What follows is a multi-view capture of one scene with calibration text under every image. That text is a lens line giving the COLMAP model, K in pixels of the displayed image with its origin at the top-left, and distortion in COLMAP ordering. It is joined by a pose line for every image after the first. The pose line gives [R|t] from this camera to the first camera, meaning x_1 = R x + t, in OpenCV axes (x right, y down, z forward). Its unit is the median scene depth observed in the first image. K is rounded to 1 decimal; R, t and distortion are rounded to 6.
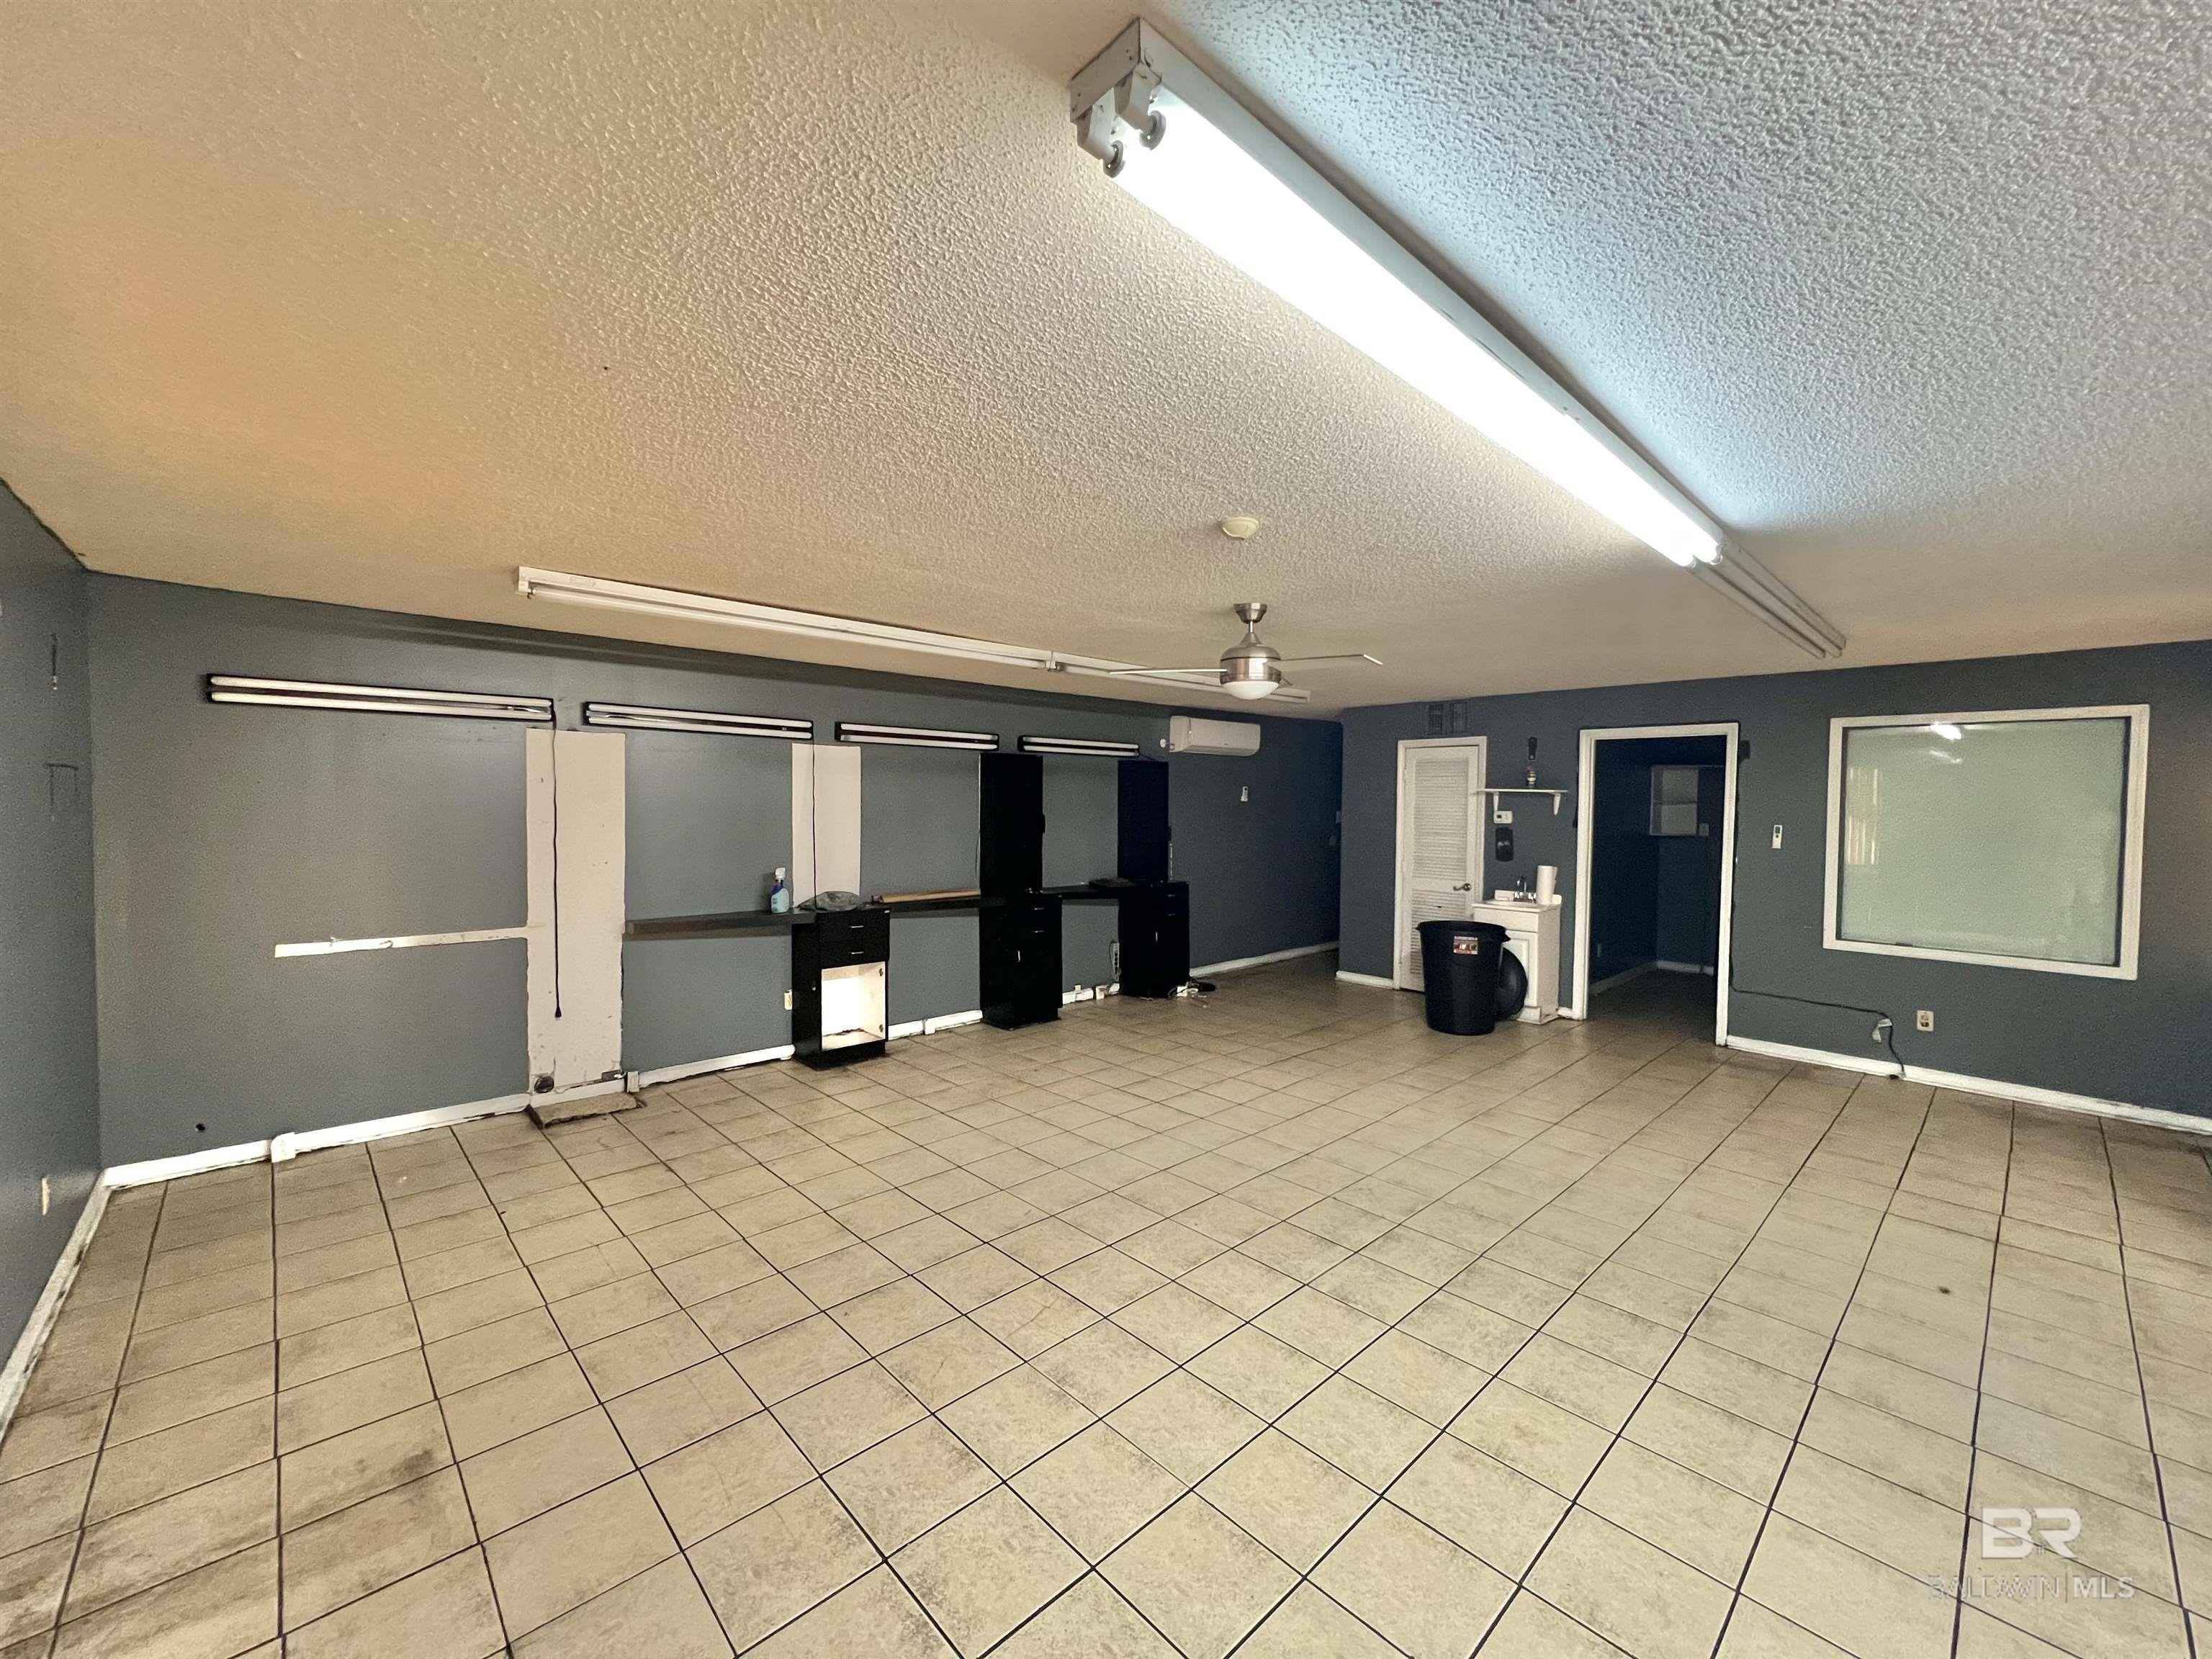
lens RADIAL K [[880.0, 0, 1107.6], [0, 880.0, 824.2], [0, 0, 1]] dist [-0.003312, 0.000578]
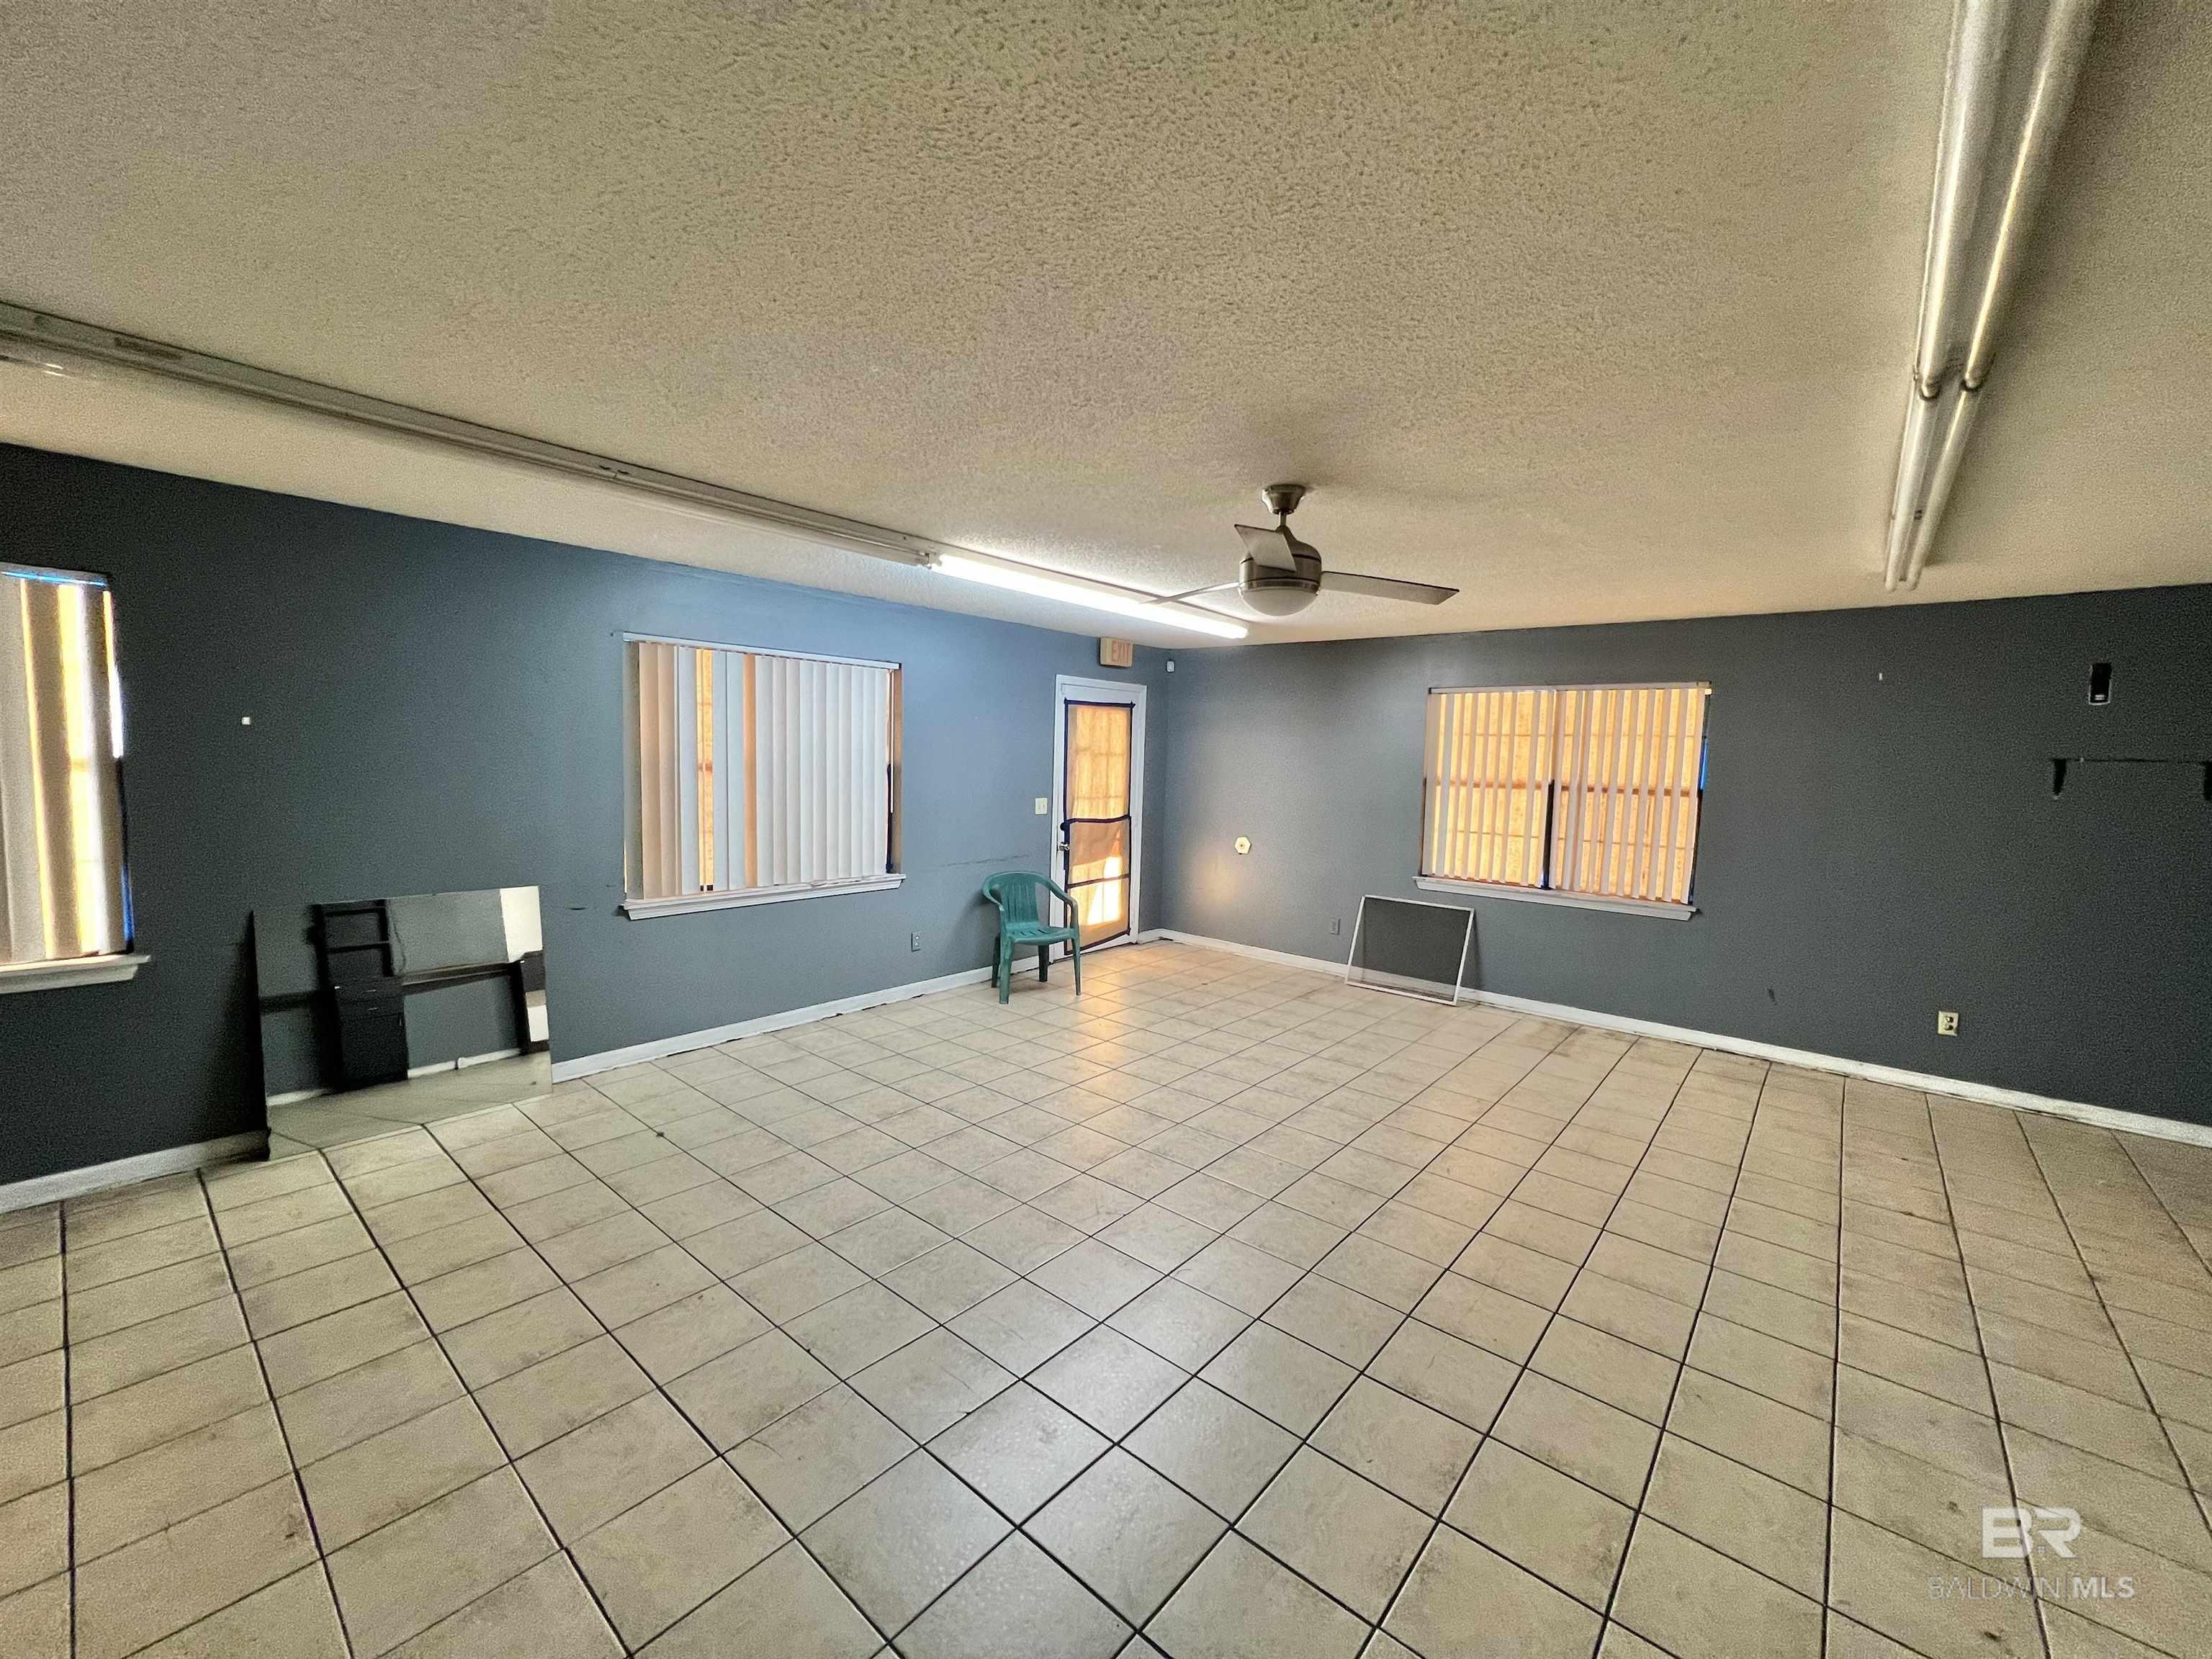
lens RADIAL K [[880.0, 0, 1104.8], [0, 880.0, 835.8], [0, 0, 1]] dist [-0.003312, 0.000578]
pose [[-0.993322, -0.026727, -0.112235, 0.322427], [-0.040367, 0.991822, 0.121078, -0.034711], [0.108081, 0.124800, -0.986278, 1.450235]]
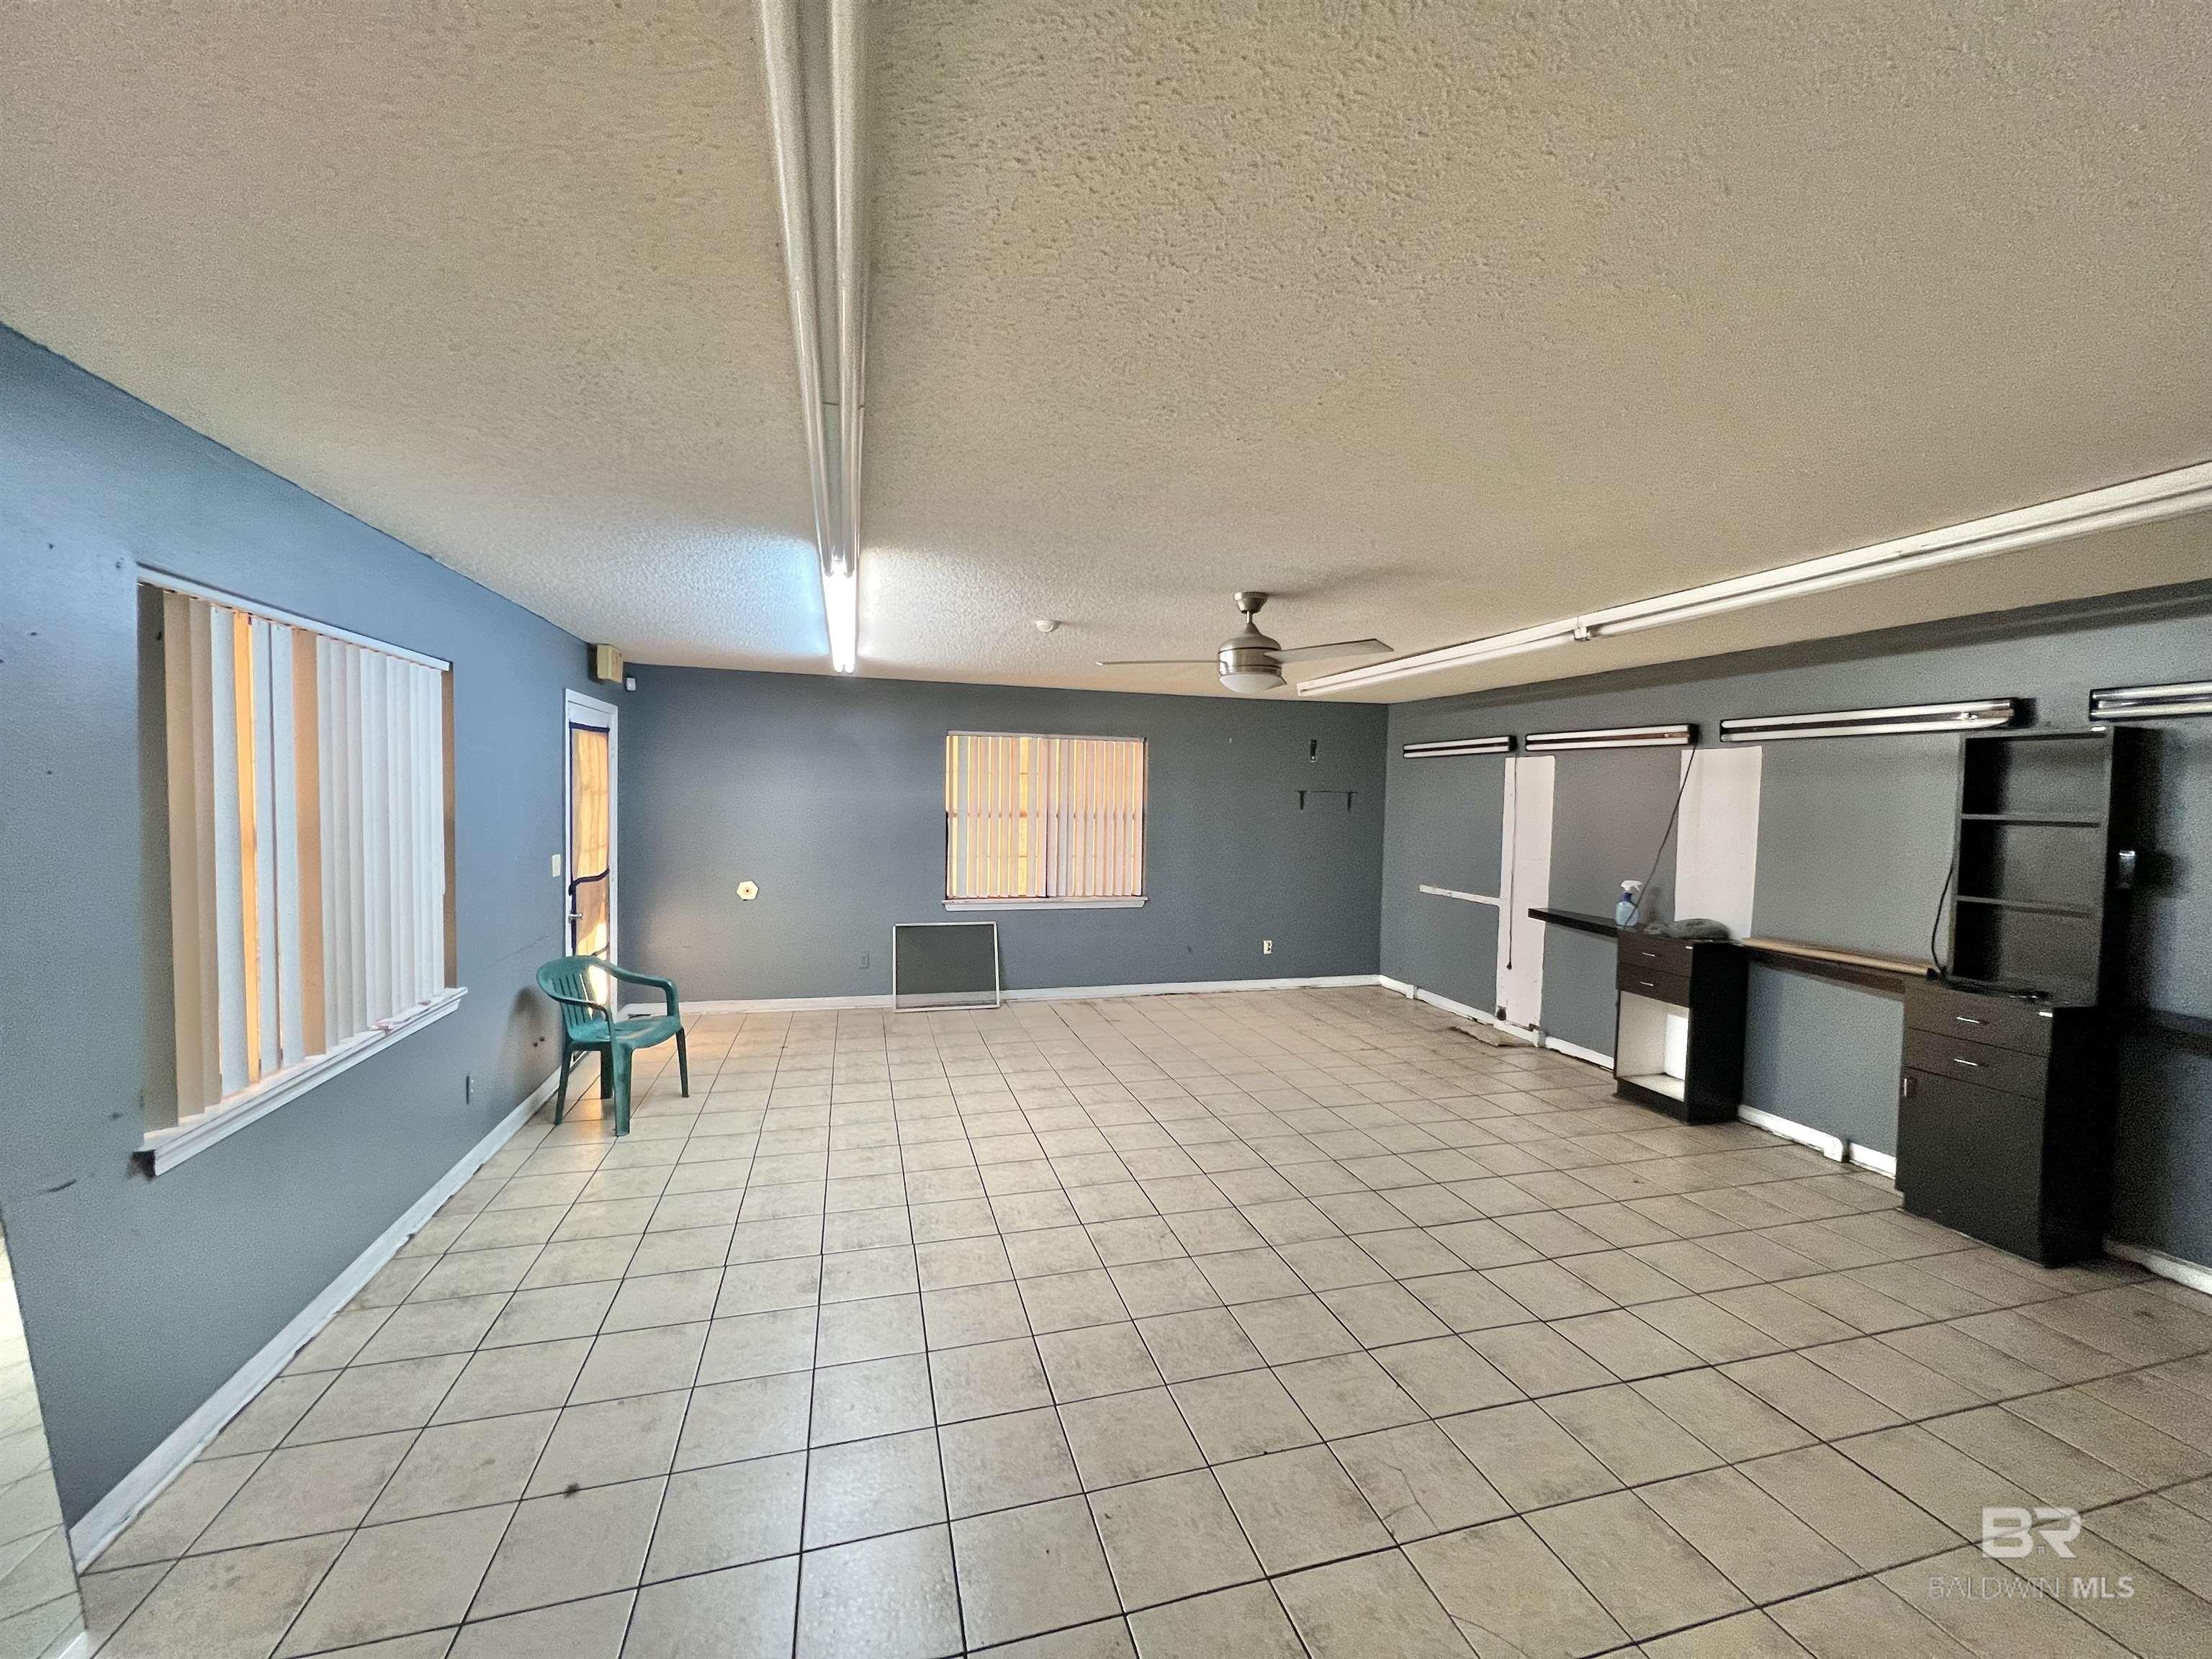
lens RADIAL K [[880.0, 0, 1096.9], [0, 880.0, 826.0], [0, 0, 1]] dist [-0.003312, 0.000578]
pose [[-0.464340, 0.012196, -0.885573, 0.893875], [-0.047750, 0.998106, 0.038783, -0.023683], [0.884369, 0.060294, -0.462878, 1.080345]]
